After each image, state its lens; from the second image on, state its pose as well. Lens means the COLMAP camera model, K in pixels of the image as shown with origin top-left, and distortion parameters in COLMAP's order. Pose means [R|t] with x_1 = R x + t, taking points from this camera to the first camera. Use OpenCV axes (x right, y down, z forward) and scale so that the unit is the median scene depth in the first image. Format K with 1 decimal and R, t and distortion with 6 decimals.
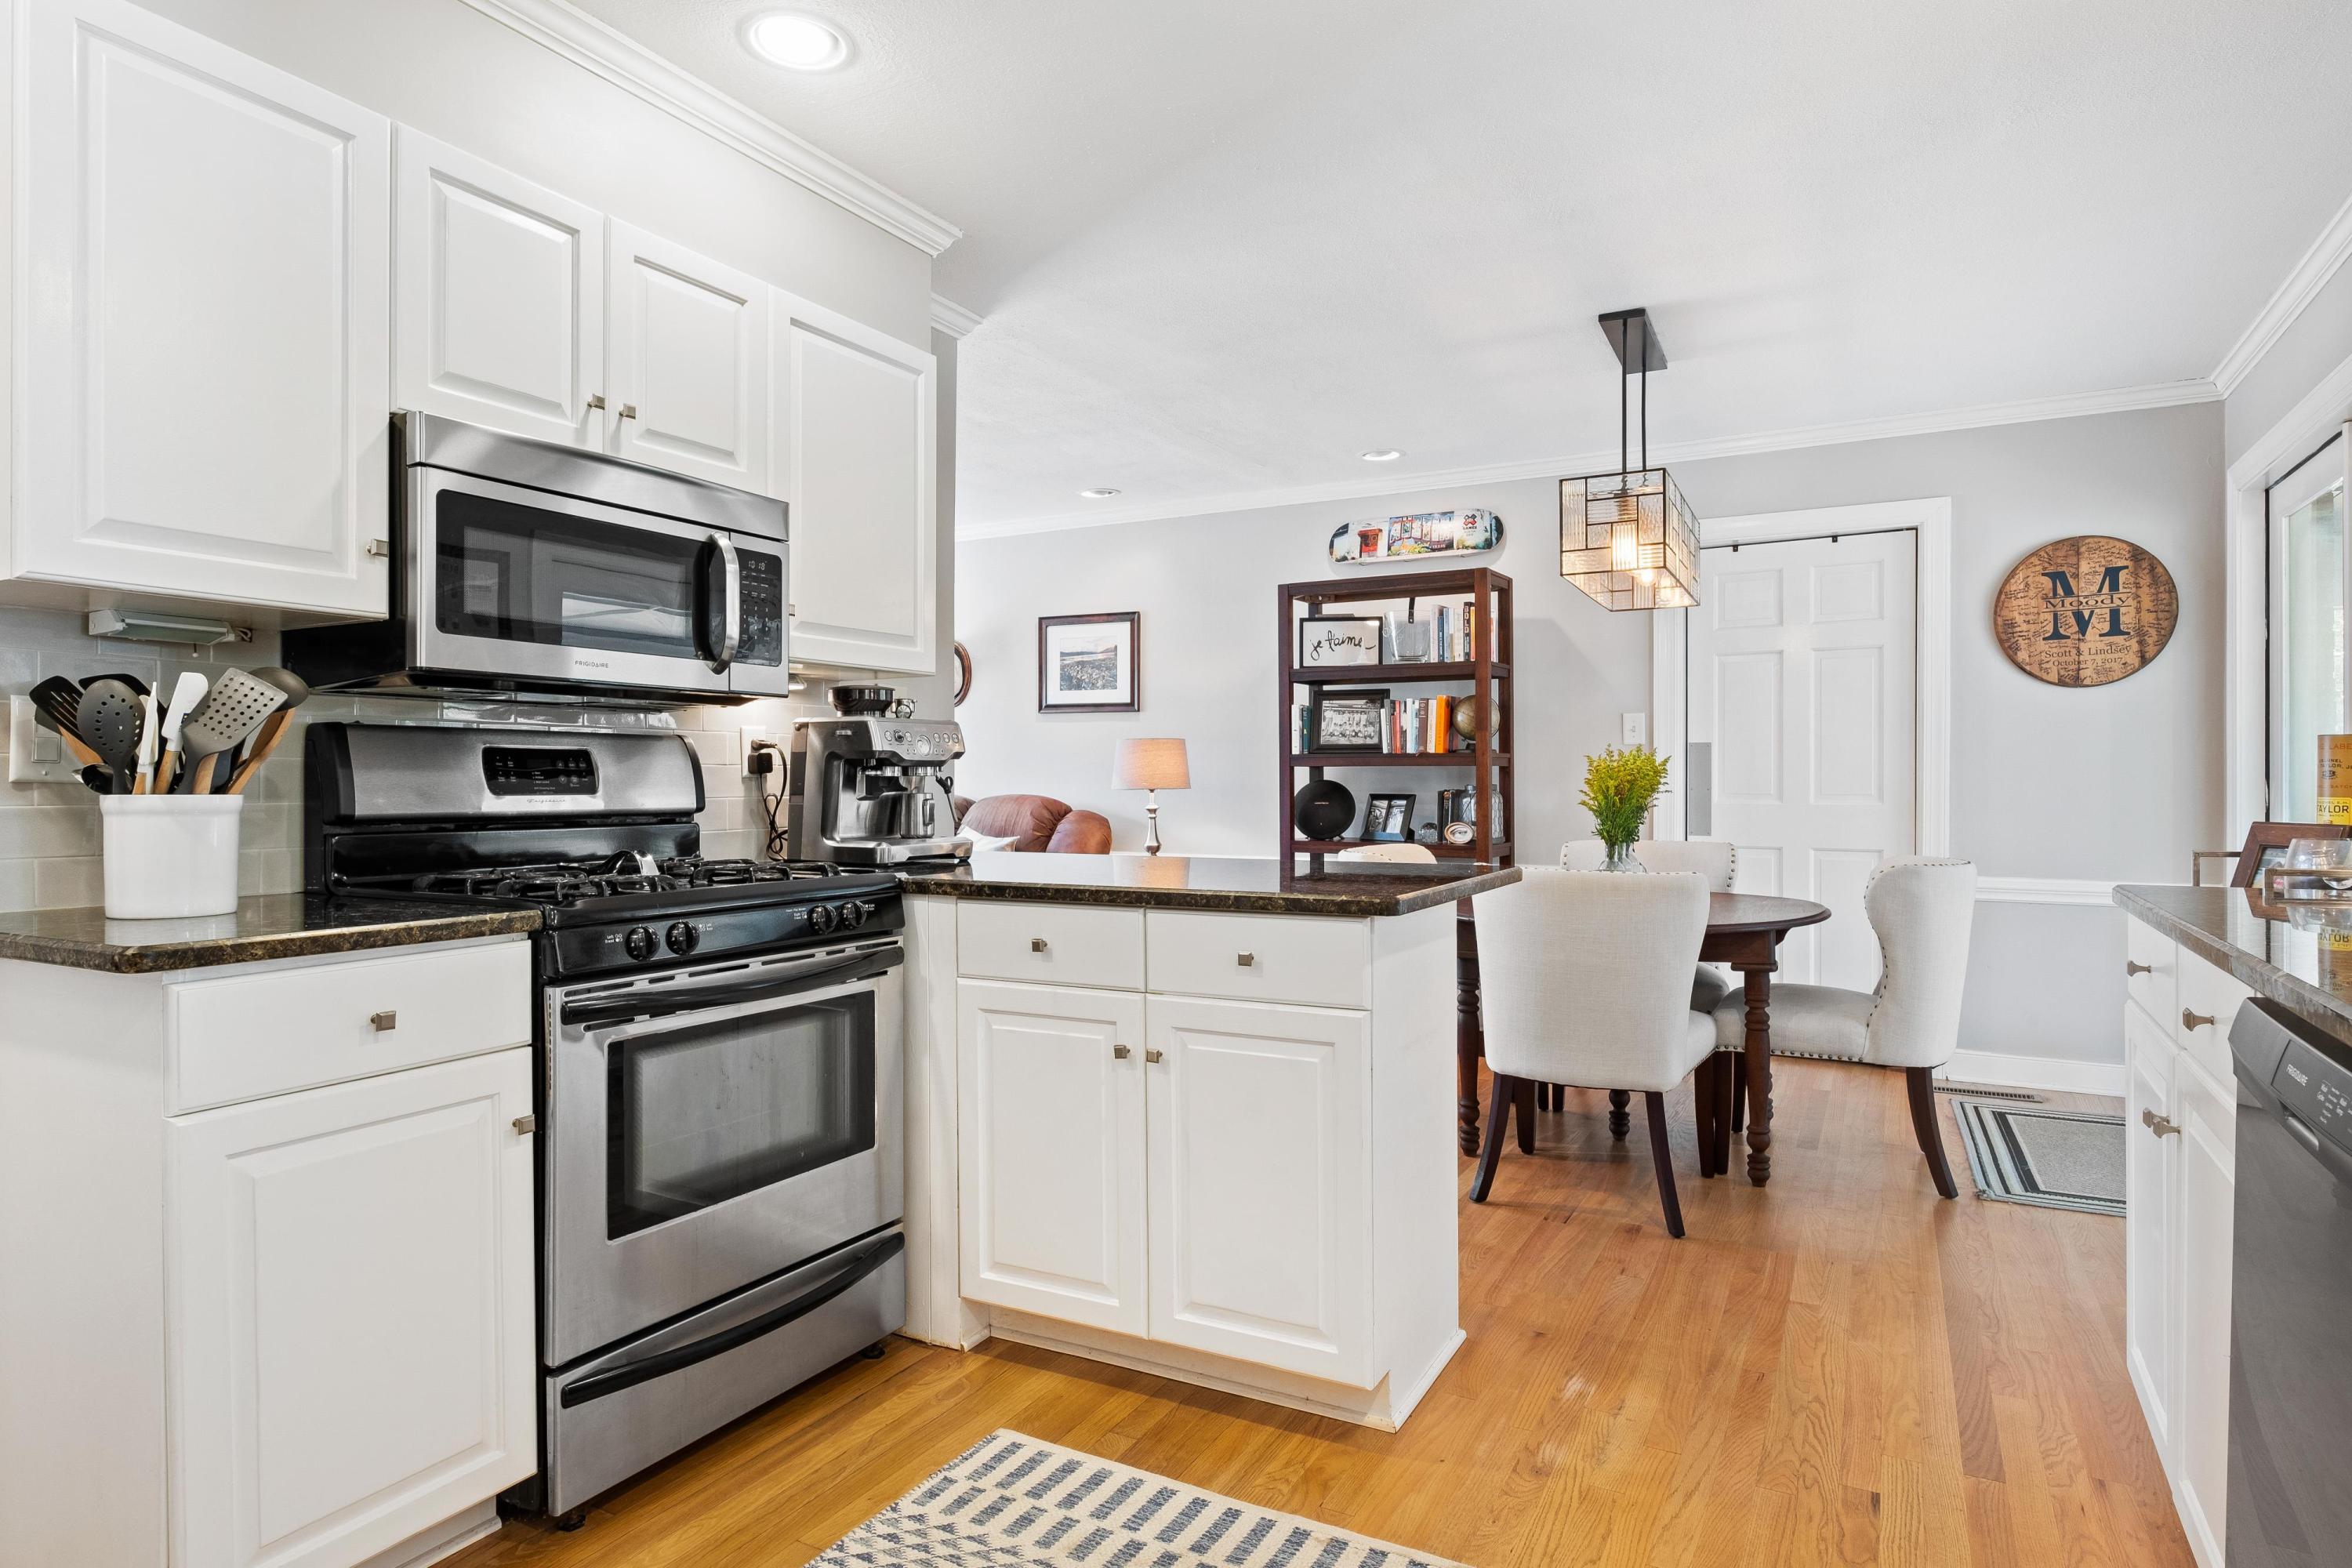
lens RADIAL K [[1309.6, 0, 1176.0], [0, 1309.6, 784.0], [0, 0, 1]] dist [-0.004139, 0.000175]
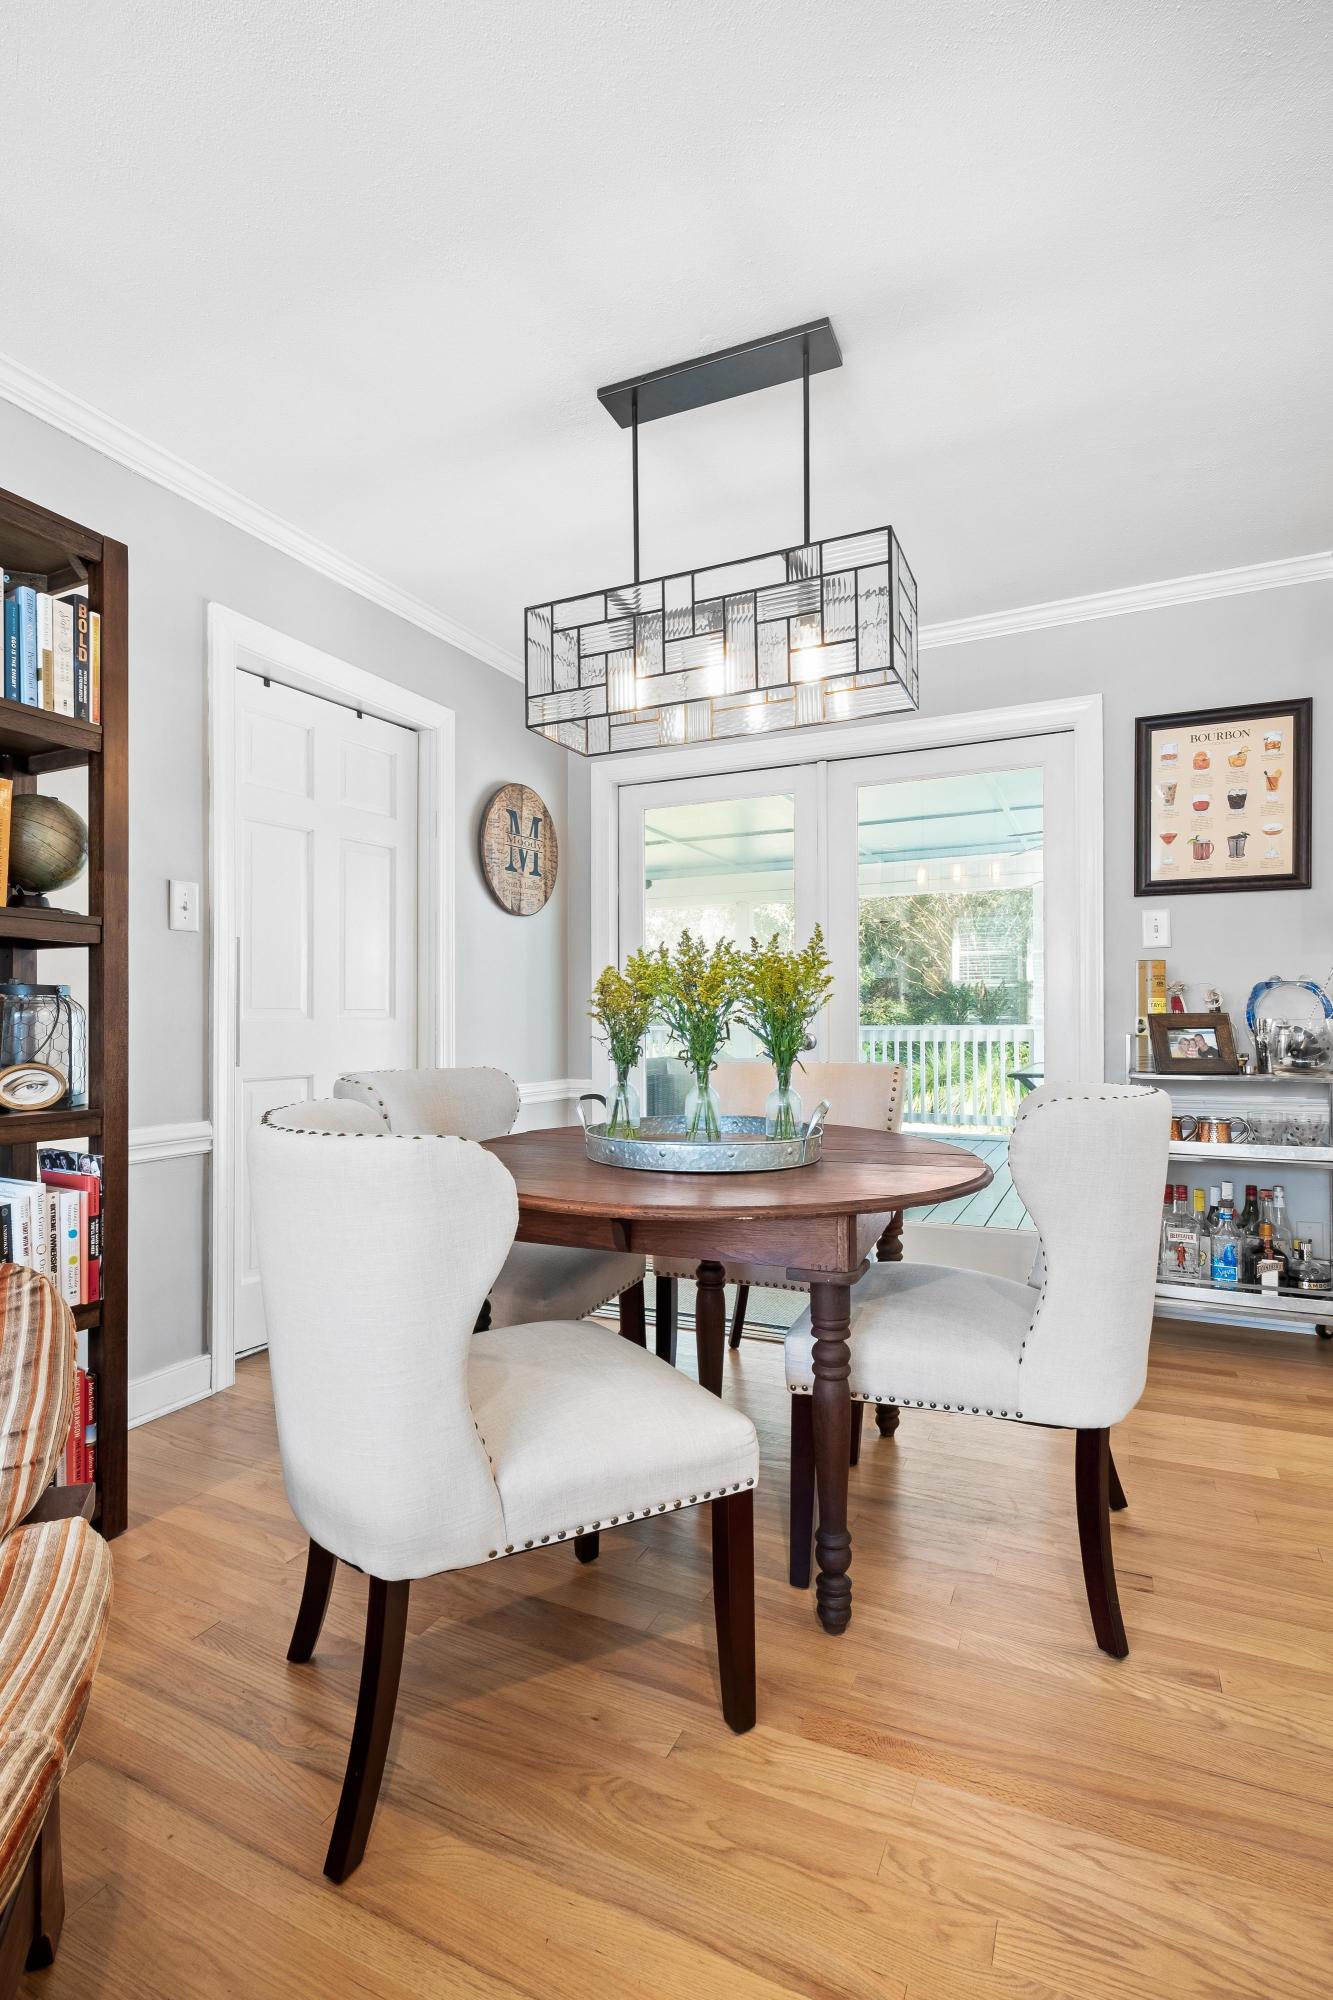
lens RADIAL K [[953.4, 0, 656.7], [0, 953.4, 1021.6], [0, 0, 1]] dist [-0.004493, -0.000894]
pose [[-0.057537, -0.003286, 0.998338, -0.151246], [0.006708, 0.999971, 0.003678, 0.016673], [-0.998321, 0.006909, -0.057513, 0.922585]]
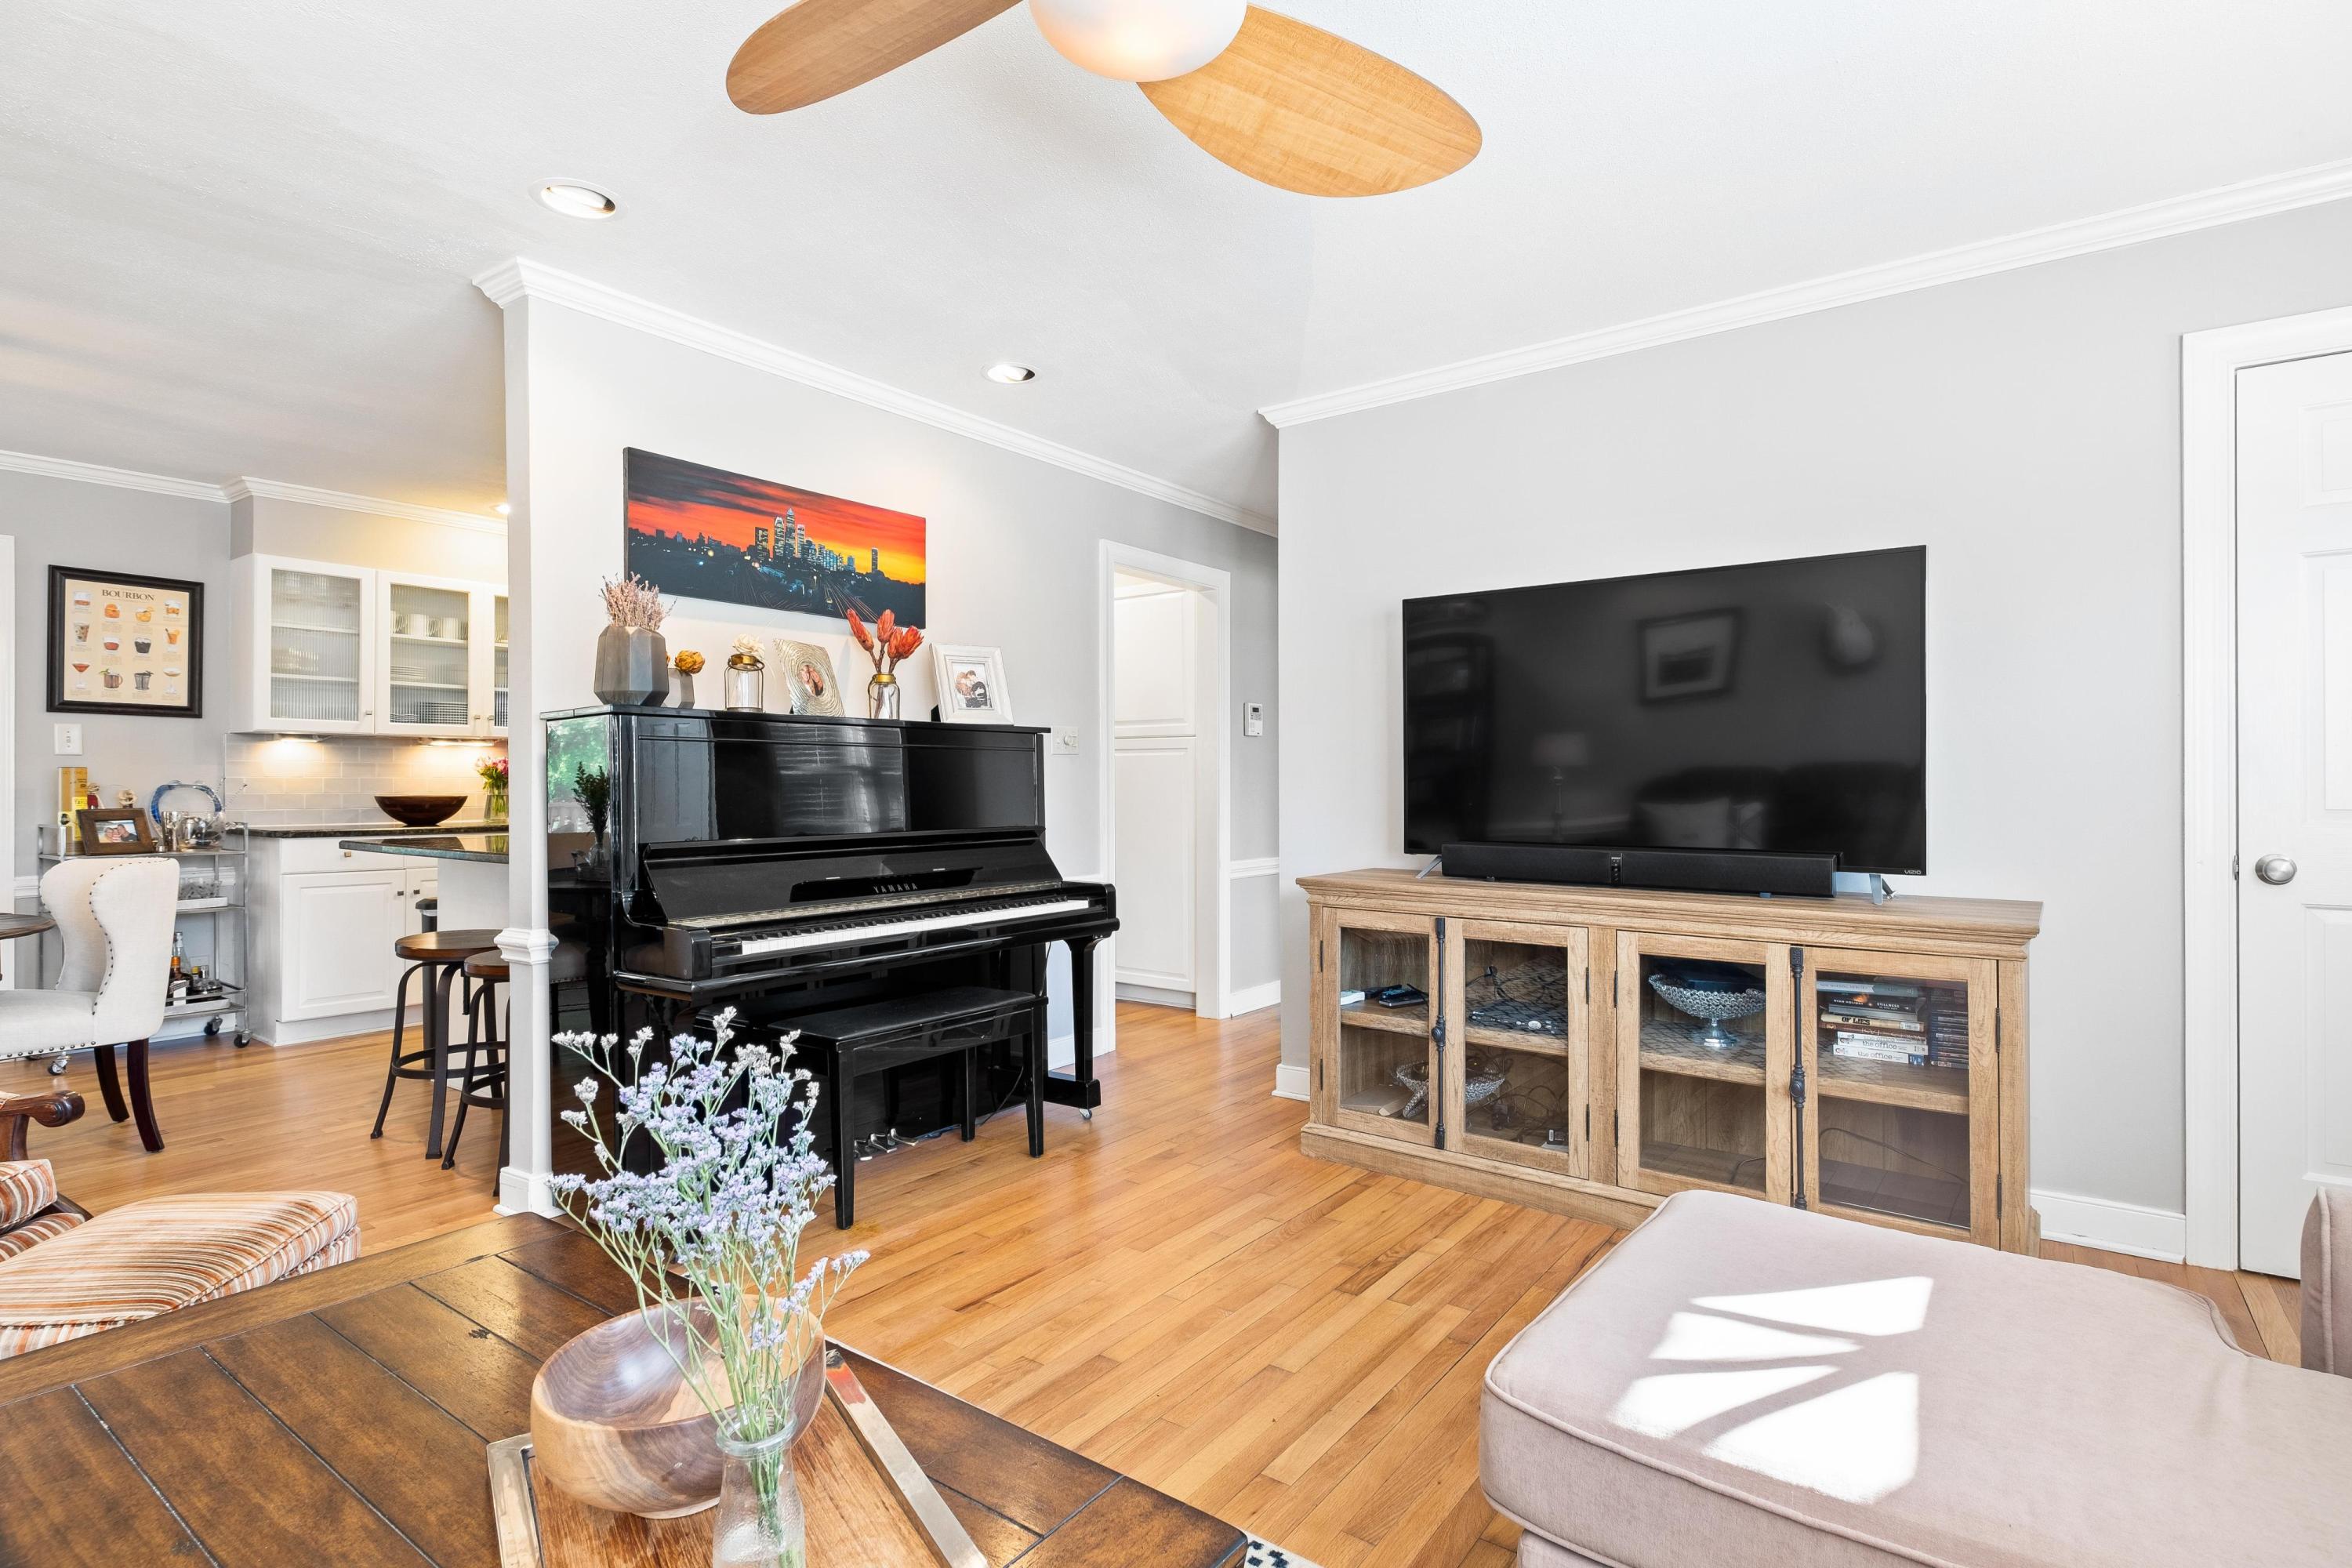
lens RADIAL K [[1155.3, 0, 1176.0], [0, 1155.3, 784.0], [0, 0, 1]] dist [-0.002983, -0.000435]
pose [[-0.989939, 0.000904, 0.141493, -0.613123], [0.000934, 1.000000, 0.000149, -0.005250], [-0.141492, 0.000280, -0.989939, 1.404532]]
